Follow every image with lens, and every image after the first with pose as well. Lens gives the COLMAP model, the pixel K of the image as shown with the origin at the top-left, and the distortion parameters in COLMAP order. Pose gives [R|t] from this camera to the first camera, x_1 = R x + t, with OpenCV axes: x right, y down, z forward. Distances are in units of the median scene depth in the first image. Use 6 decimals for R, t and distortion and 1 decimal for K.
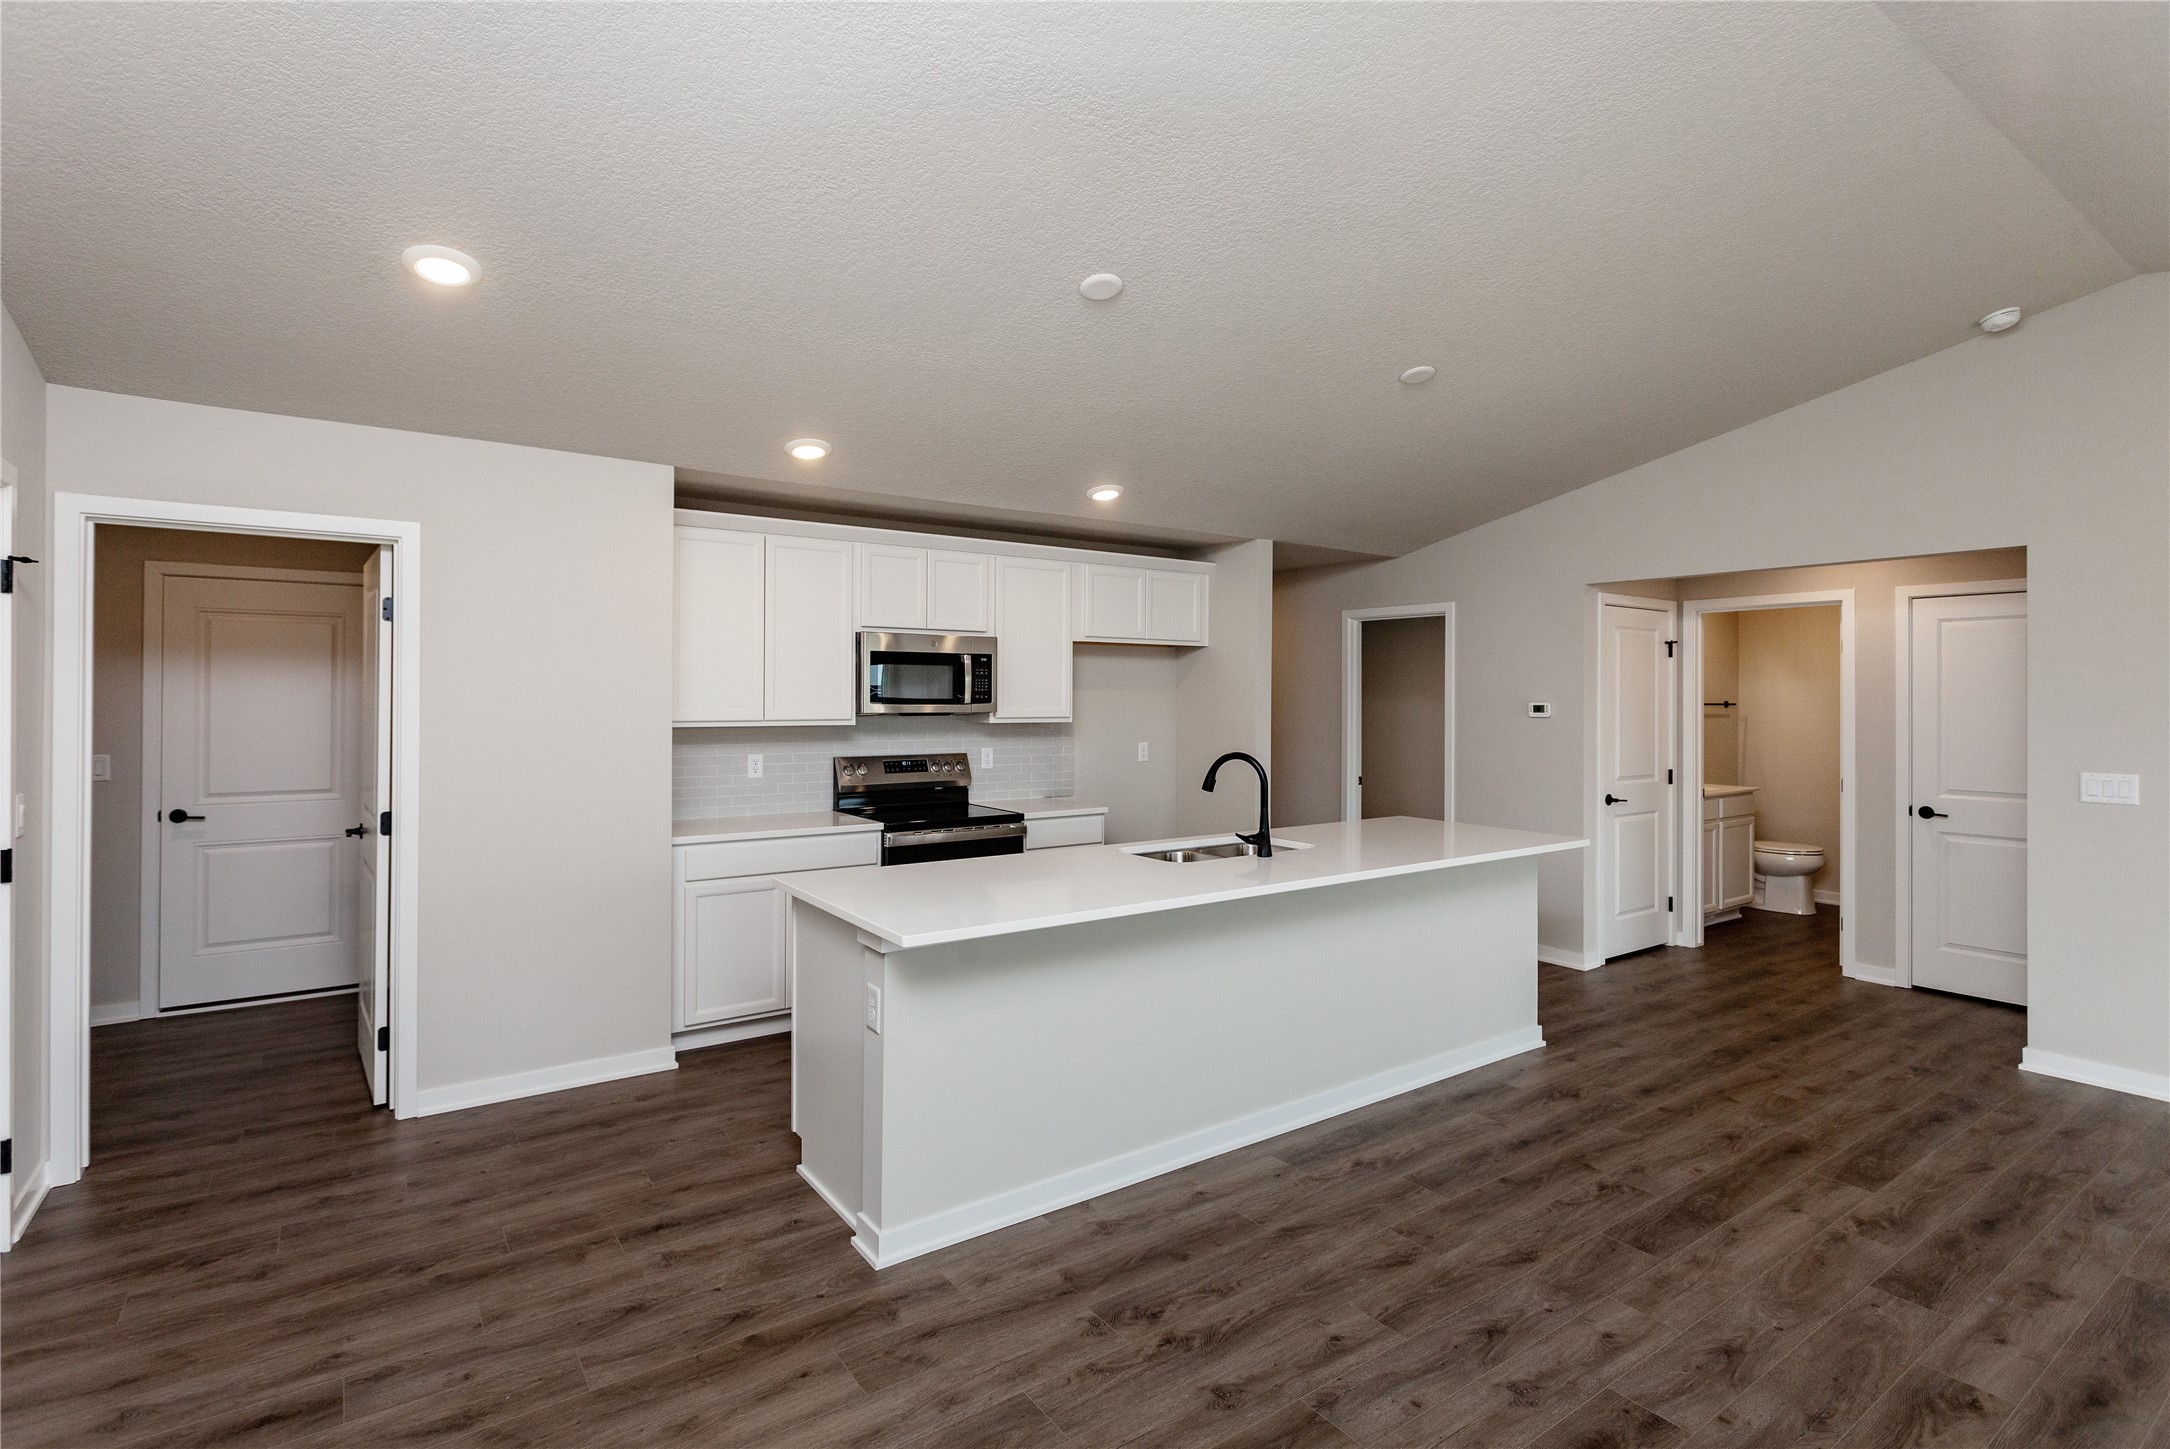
lens RADIAL K [[1038.9, 0, 1089.4], [0, 1038.9, 689.3], [0, 0, 1]] dist [-0.001689, 0.000301]
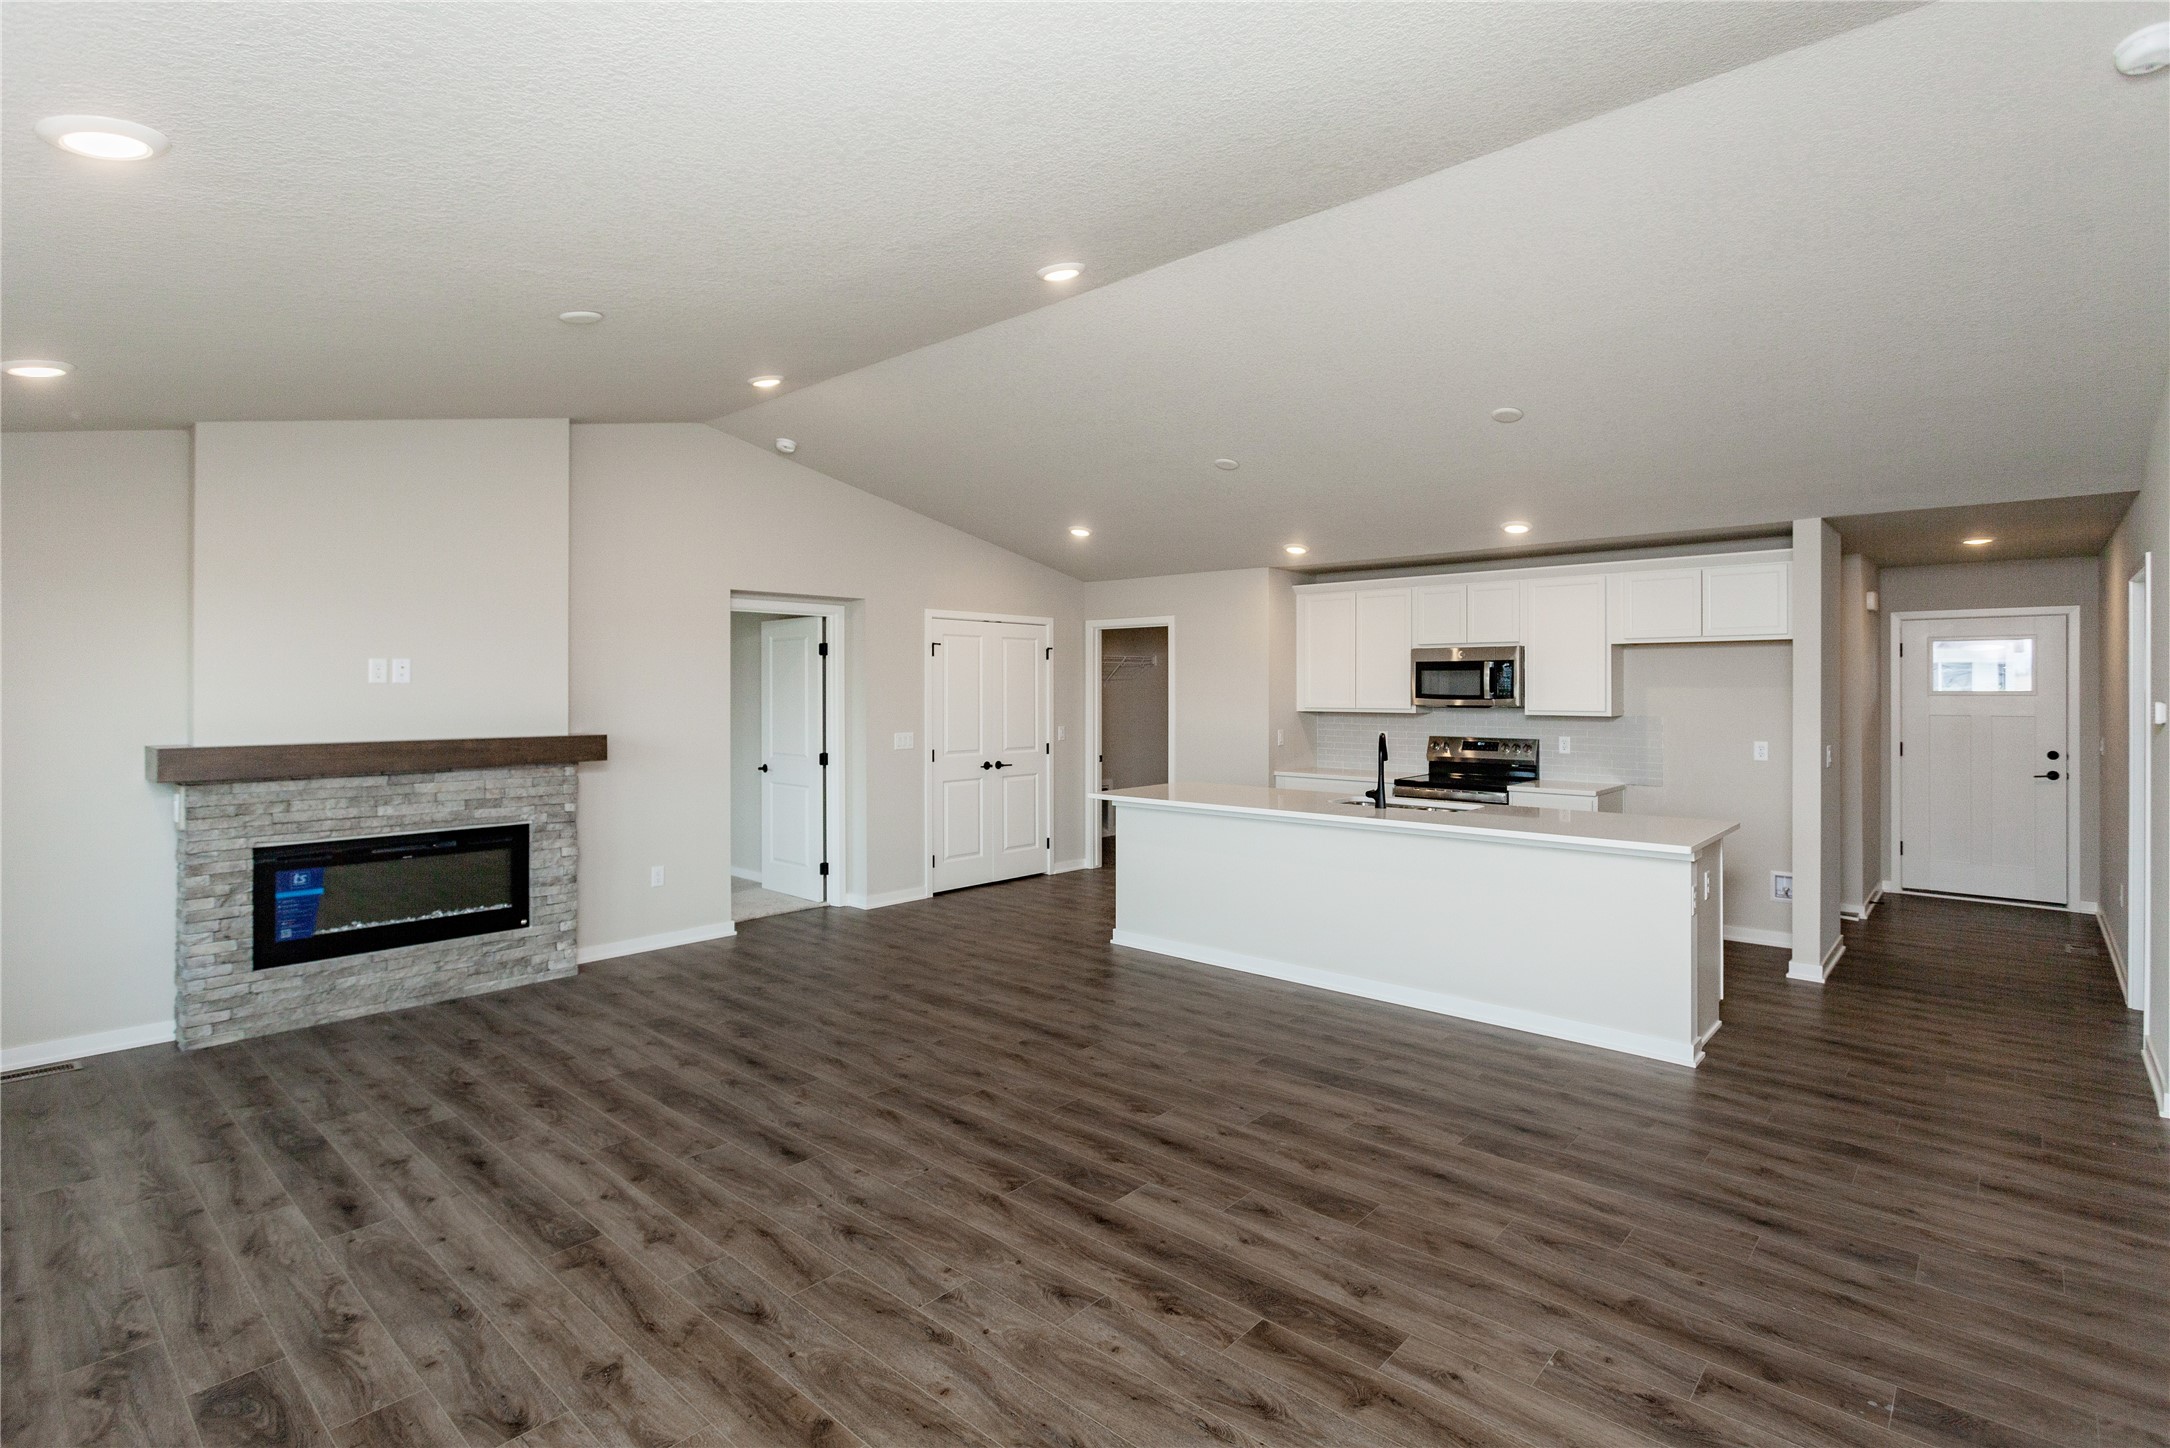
lens RADIAL K [[1038.9, 0, 1089.4], [0, 1038.9, 688.8], [0, 0, 1]] dist [-0.001689, 0.000301]
pose [[0.220935, -0.007271, -0.975262, 1.287459], [0.006800, 0.999959, -0.005914, 0.007007], [0.975265, -0.005325, 0.220975, 0.284132]]
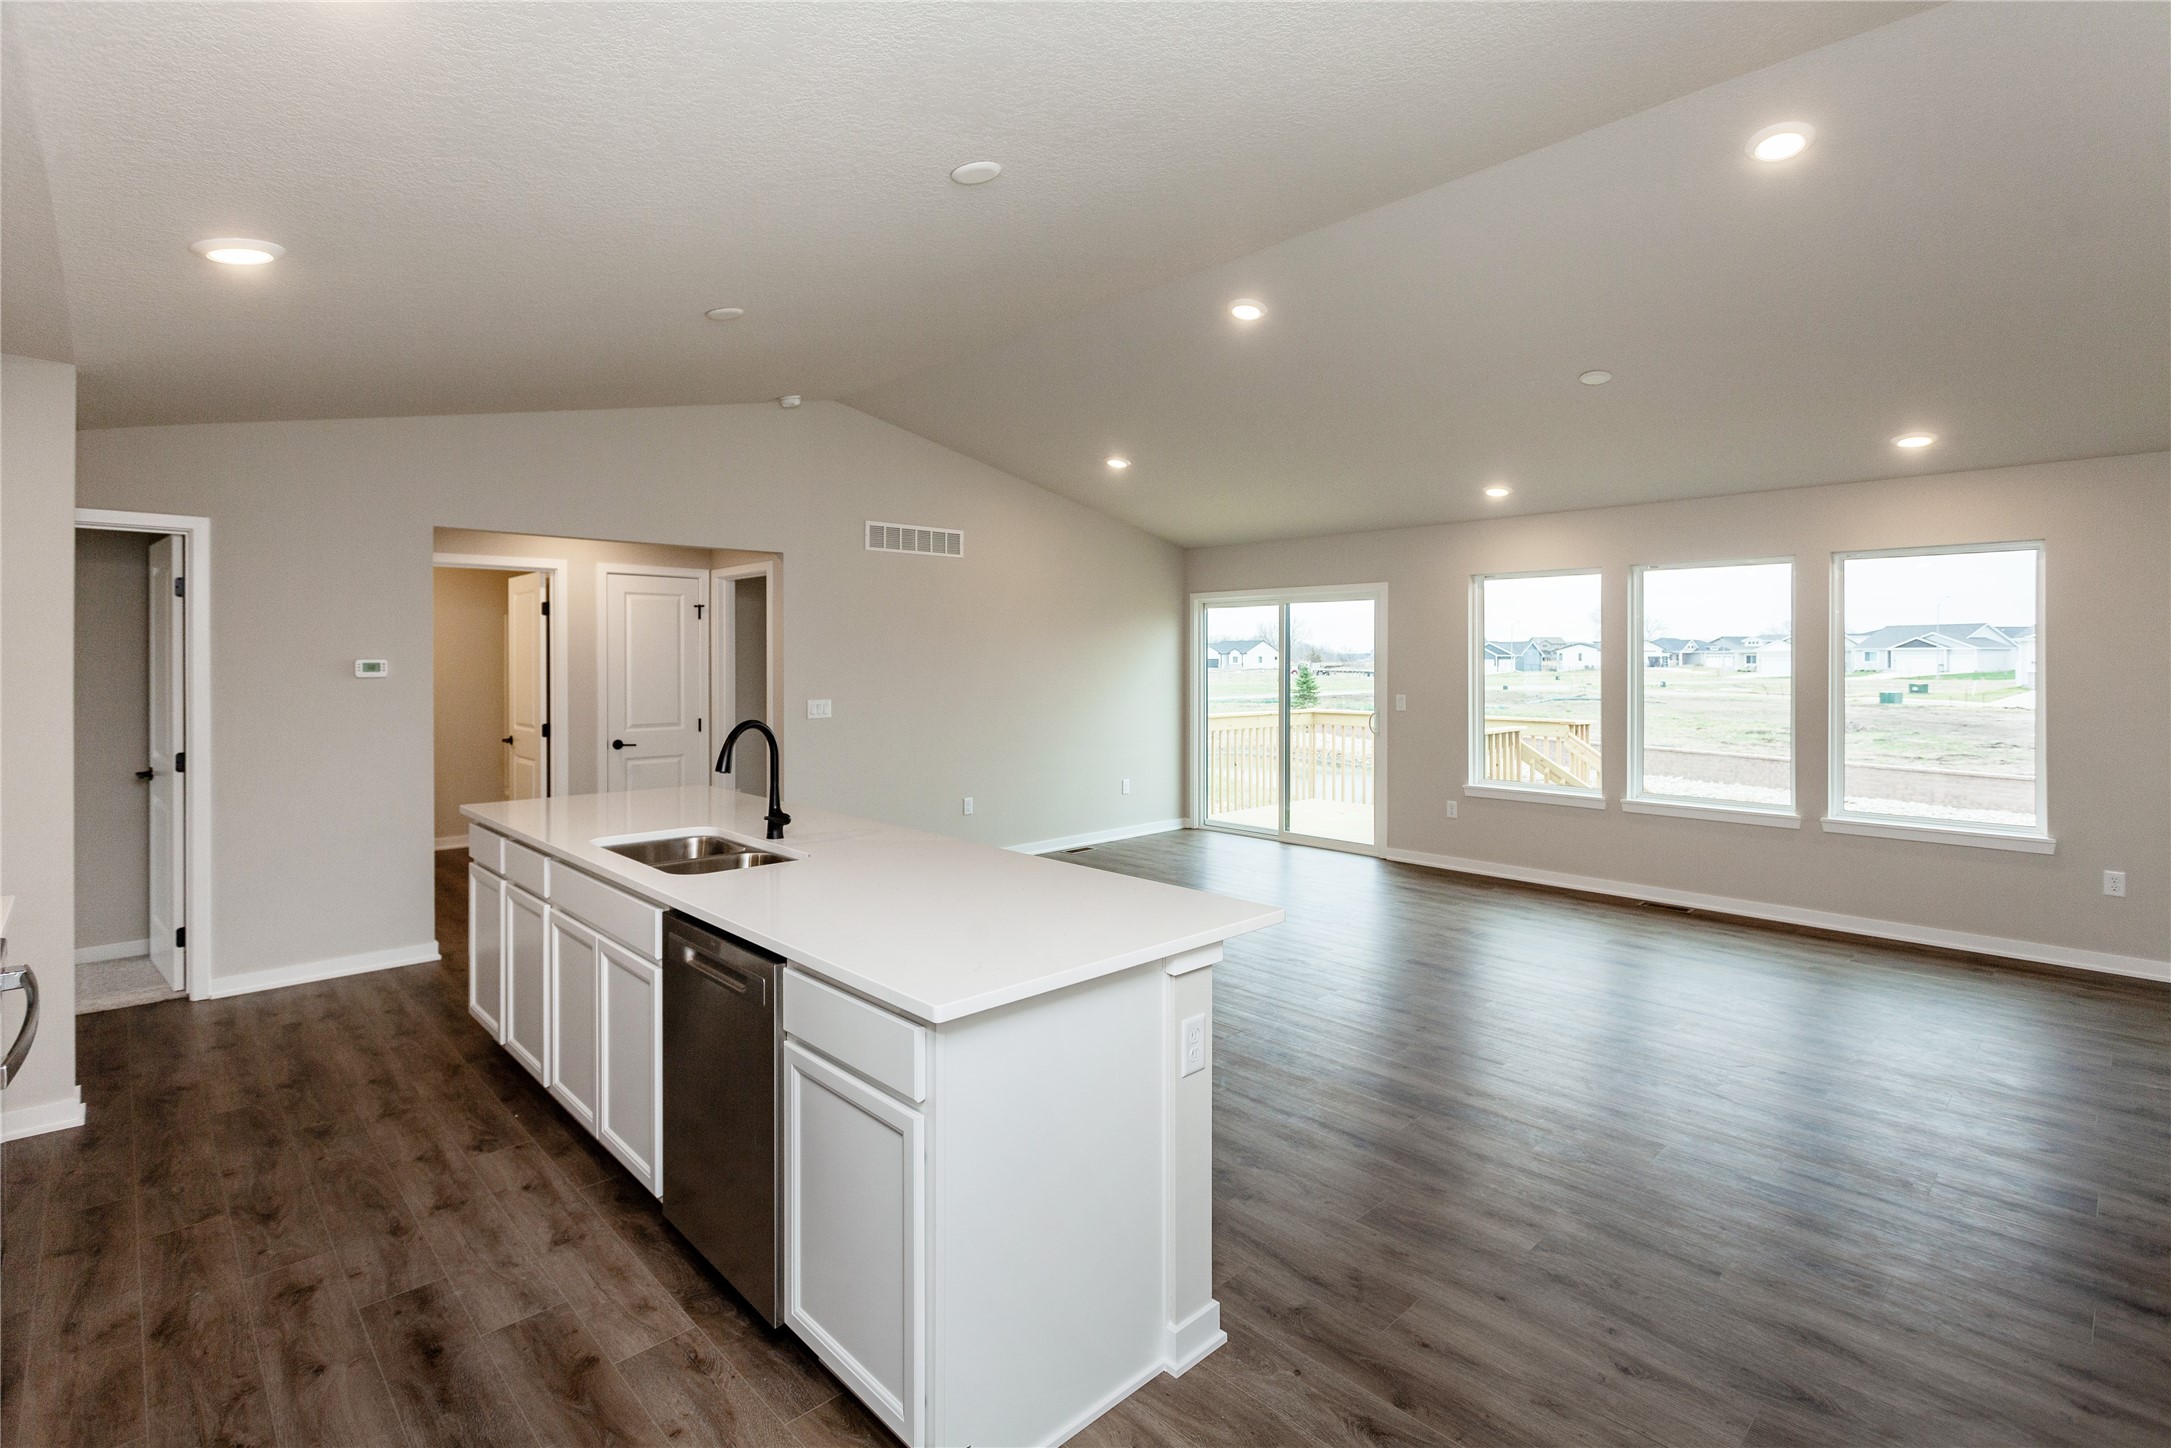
lens RADIAL K [[1021.5, 0, 1083.1], [0, 1021.5, 661.4], [0, 0, 1]] dist [-0.001850, -0.000194]
pose [[-0.140152, -0.007216, 0.990104, -0.625733], [-0.006437, 0.999959, 0.006377, 0.007619], [-0.990109, -0.005480, -0.140193, 0.775610]]
